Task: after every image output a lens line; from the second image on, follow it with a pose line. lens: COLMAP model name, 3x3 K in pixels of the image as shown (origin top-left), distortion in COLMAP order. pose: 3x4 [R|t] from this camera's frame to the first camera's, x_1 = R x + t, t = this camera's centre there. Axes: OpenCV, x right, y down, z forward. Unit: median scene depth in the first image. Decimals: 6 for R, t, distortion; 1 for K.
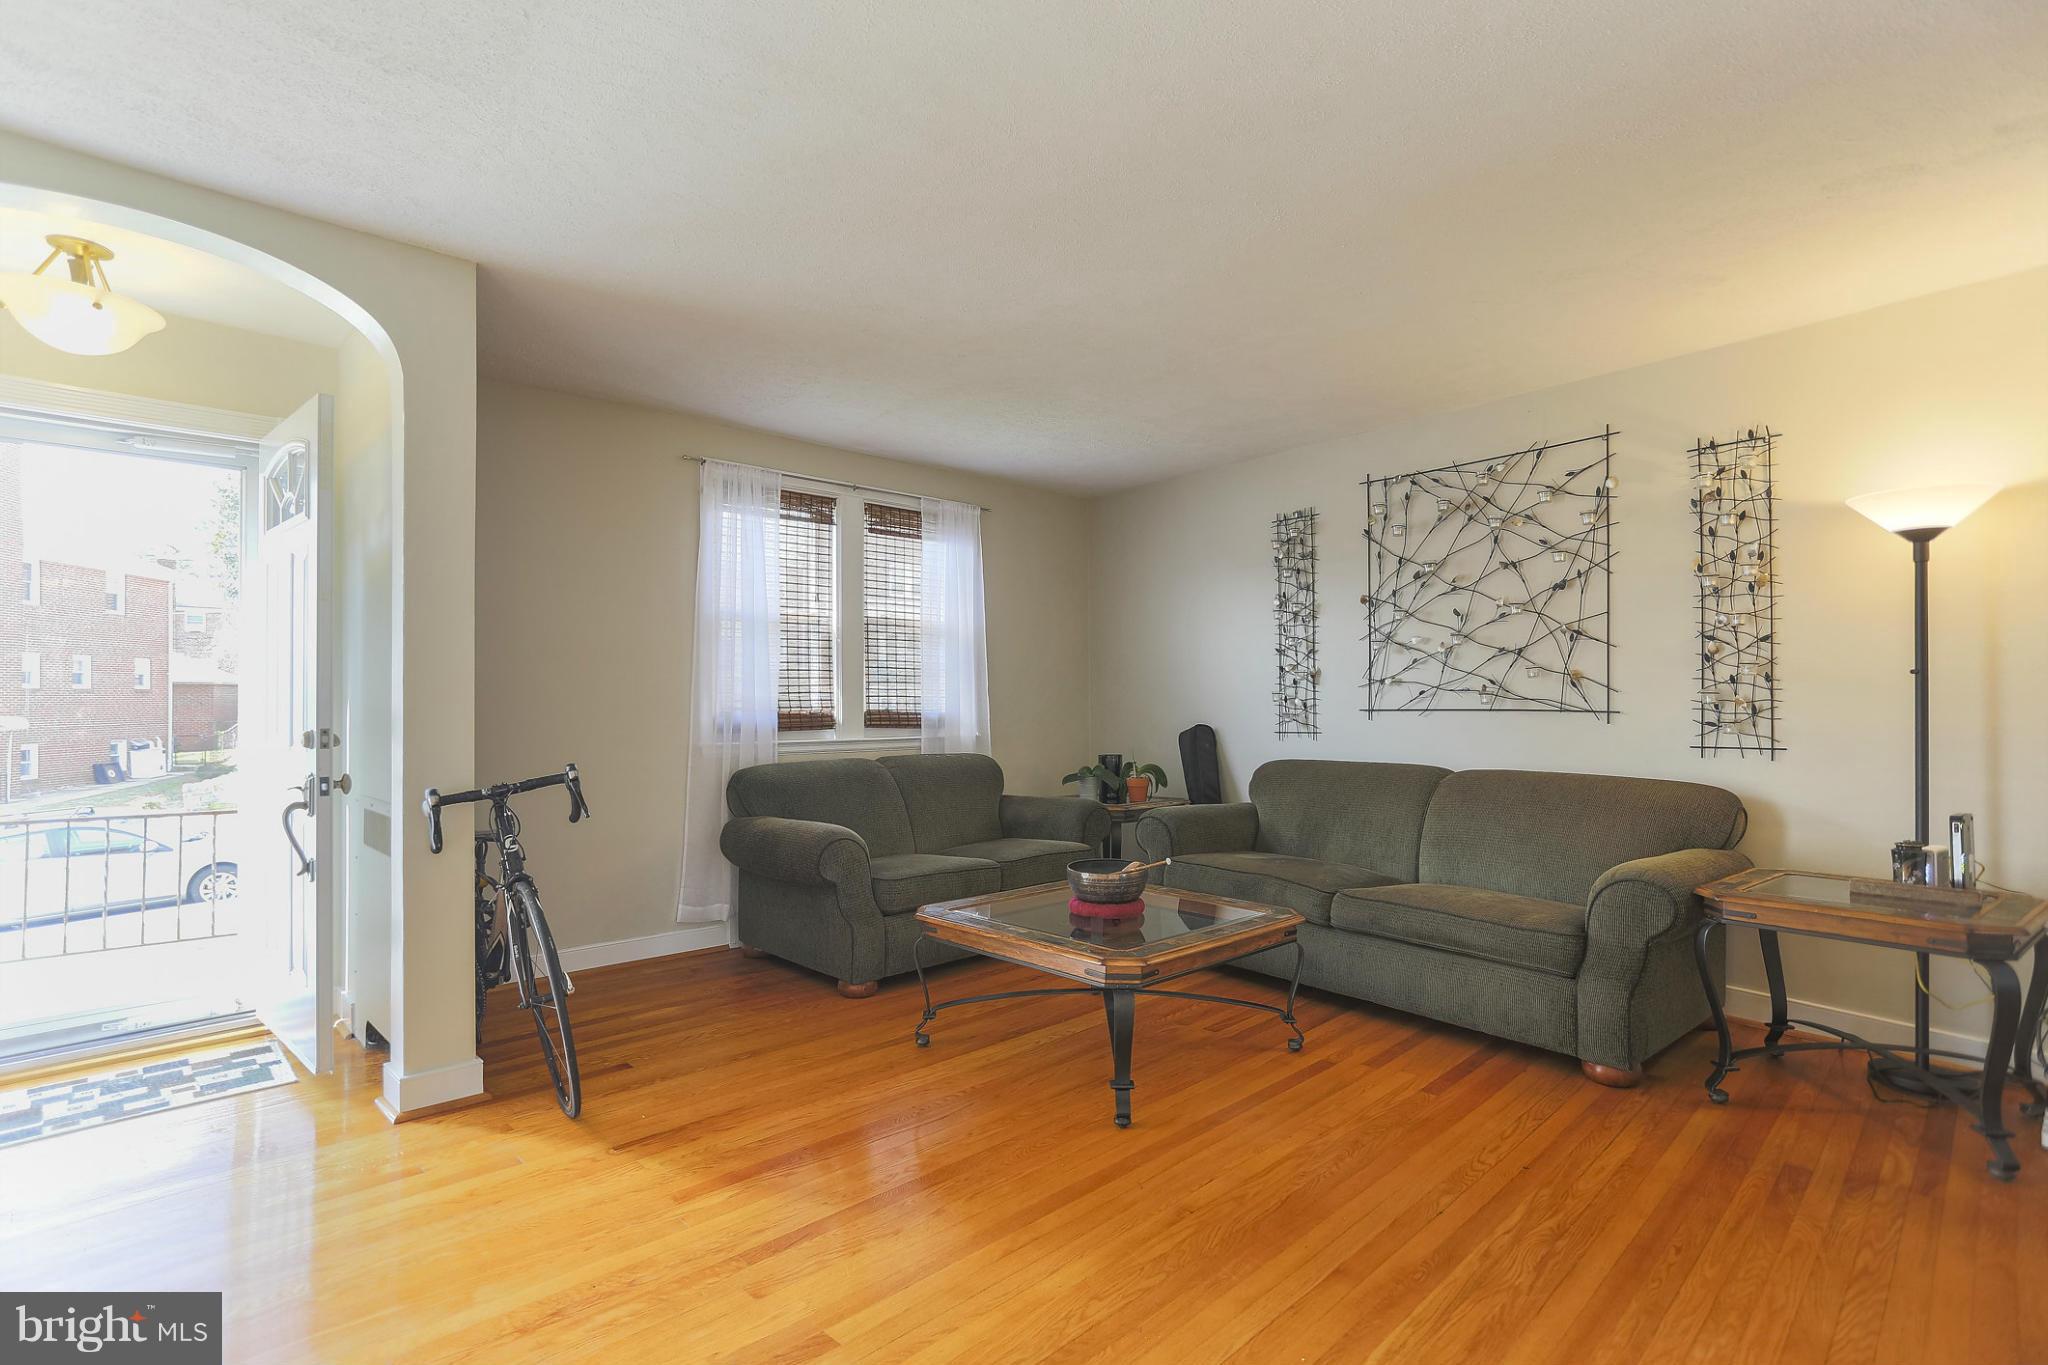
lens RADIAL K [[1009.6, 0, 1010.8], [0, 1009.6, 681.8], [0, 0, 1]] dist [0.021803, 0.002921]
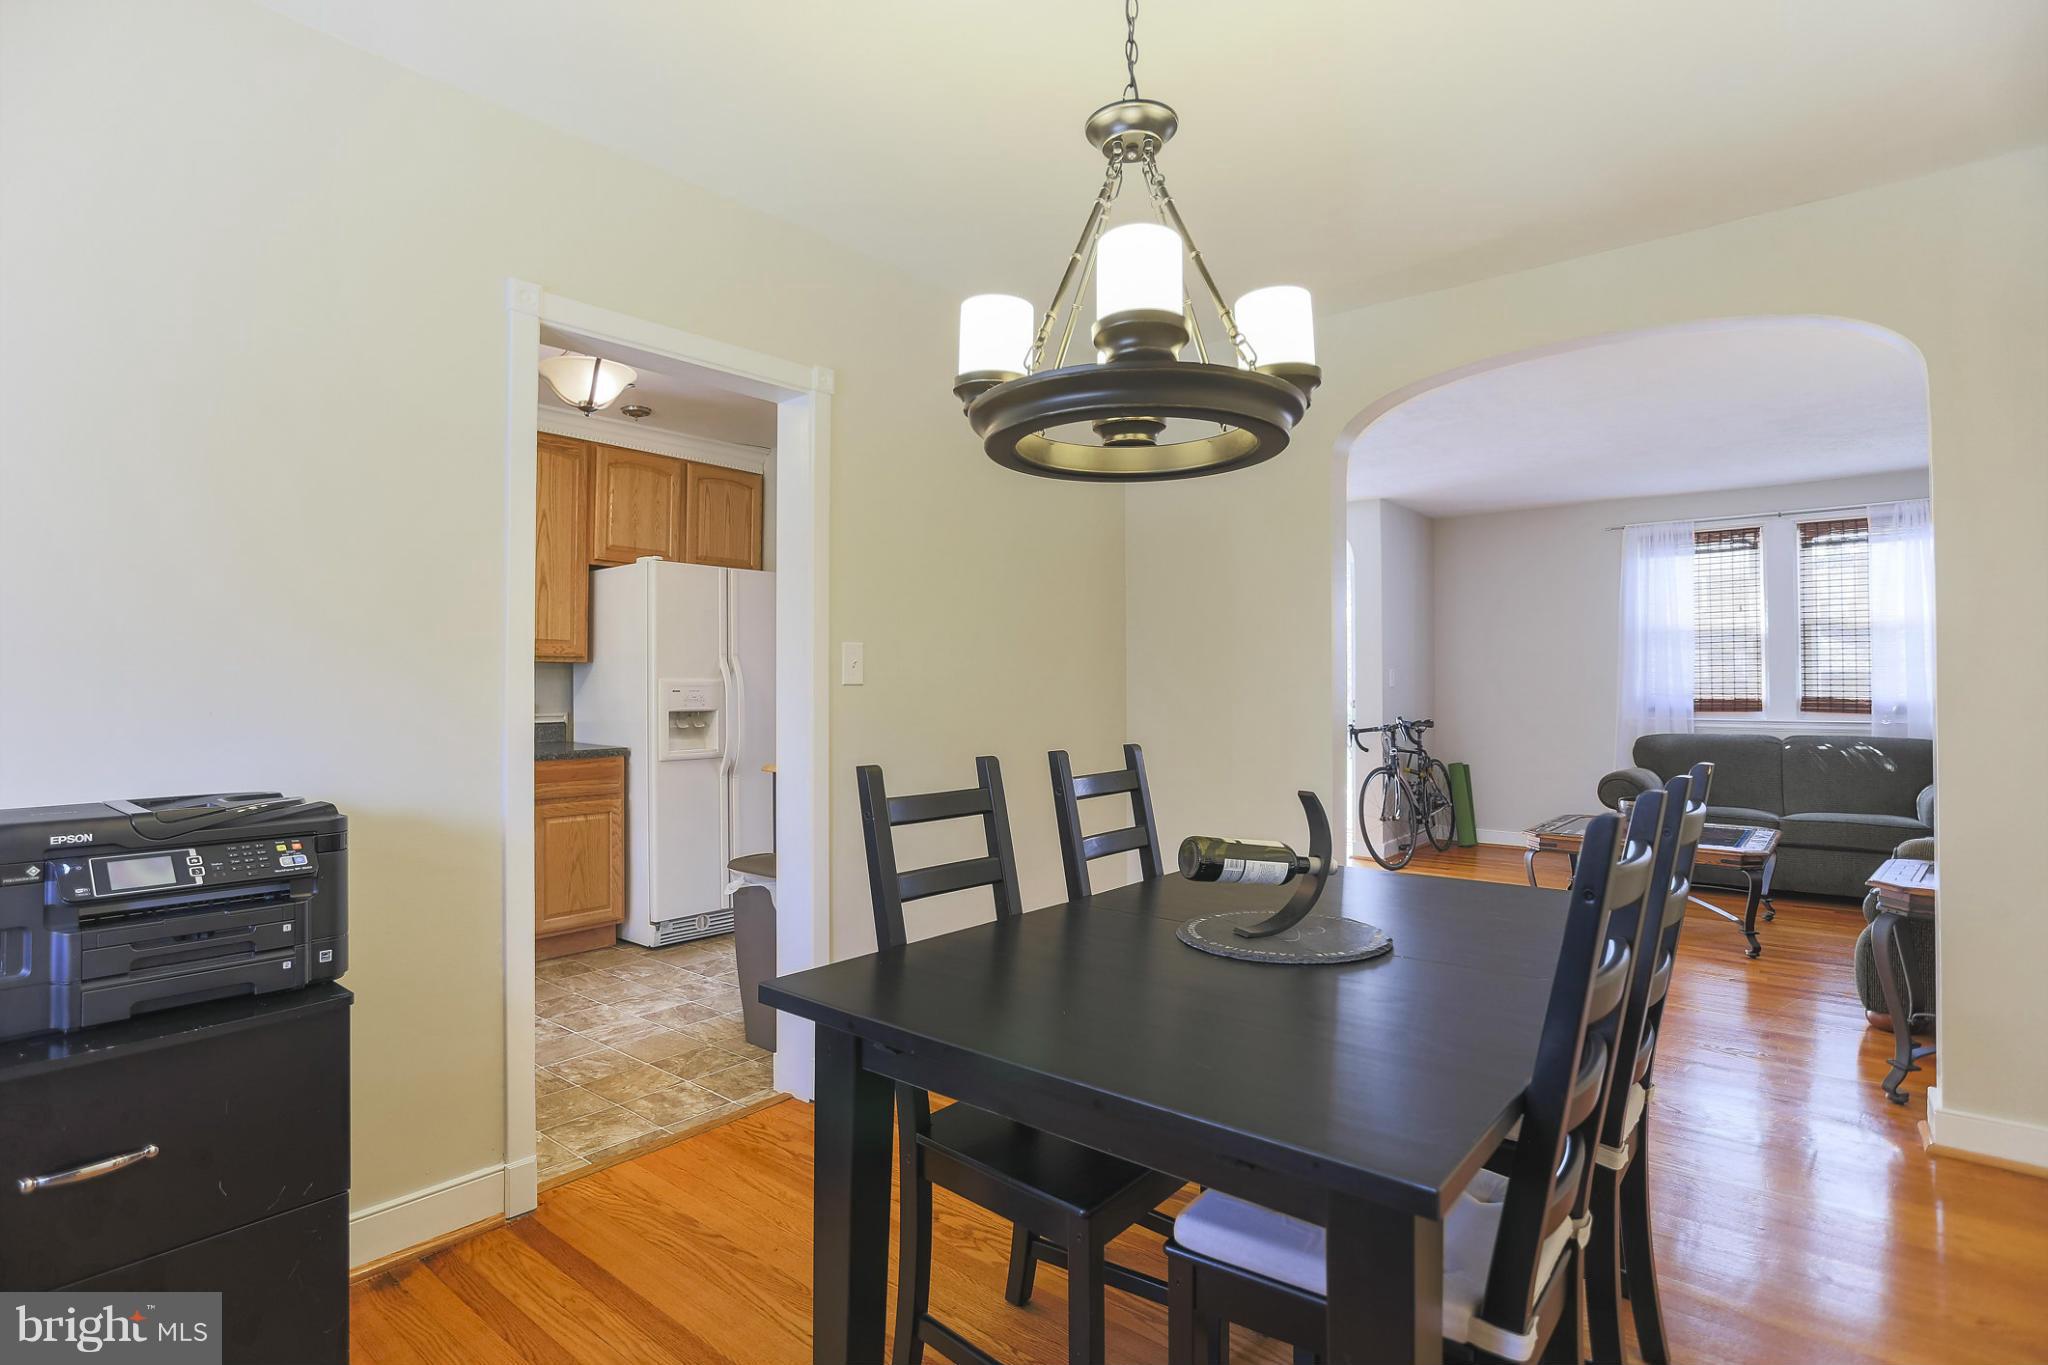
lens RADIAL K [[1036.8, 0, 996.6], [0, 1036.8, 661.8], [0, 0, 1]] dist [-0.038134, 0.017166]
pose [[0.104046, -0.018369, -0.994403, 1.145566], [0.018378, 0.999694, -0.016544, -0.013032], [0.994403, -0.016554, 0.104351, -0.084478]]
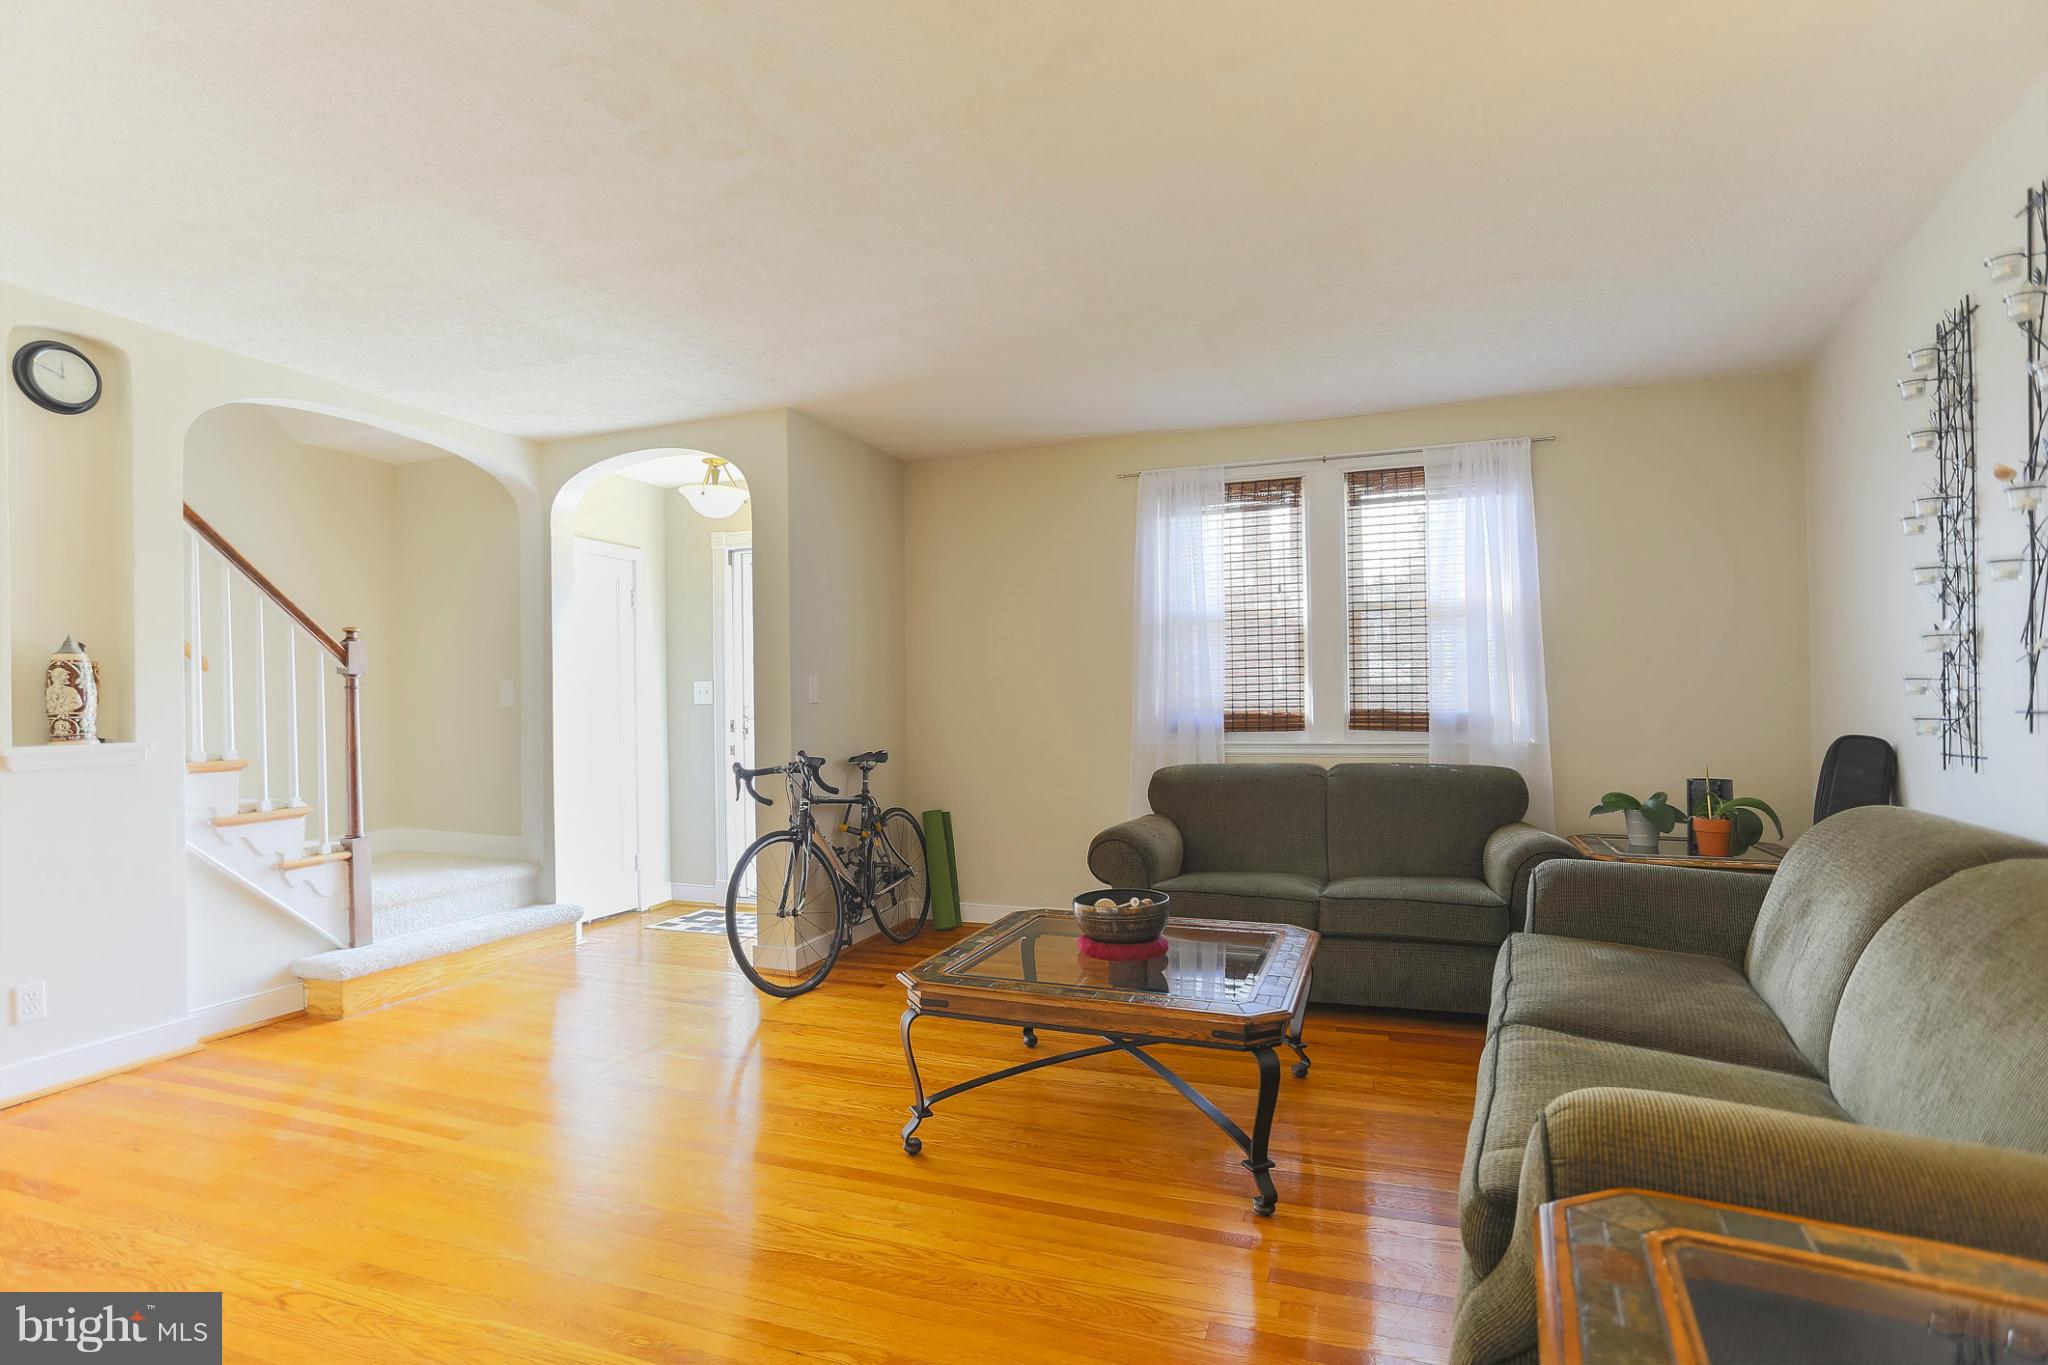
lens RADIAL K [[1036.8, 0, 1018.2], [0, 1036.8, 692.6], [0, 0, 1]] dist [-0.038134, 0.017166]
pose [[0.437804, -0.010094, -0.899014, 0.640034], [0.027559, 0.999618, 0.002197, 0.004137], [0.898648, -0.025737, 0.437914, 0.421675]]
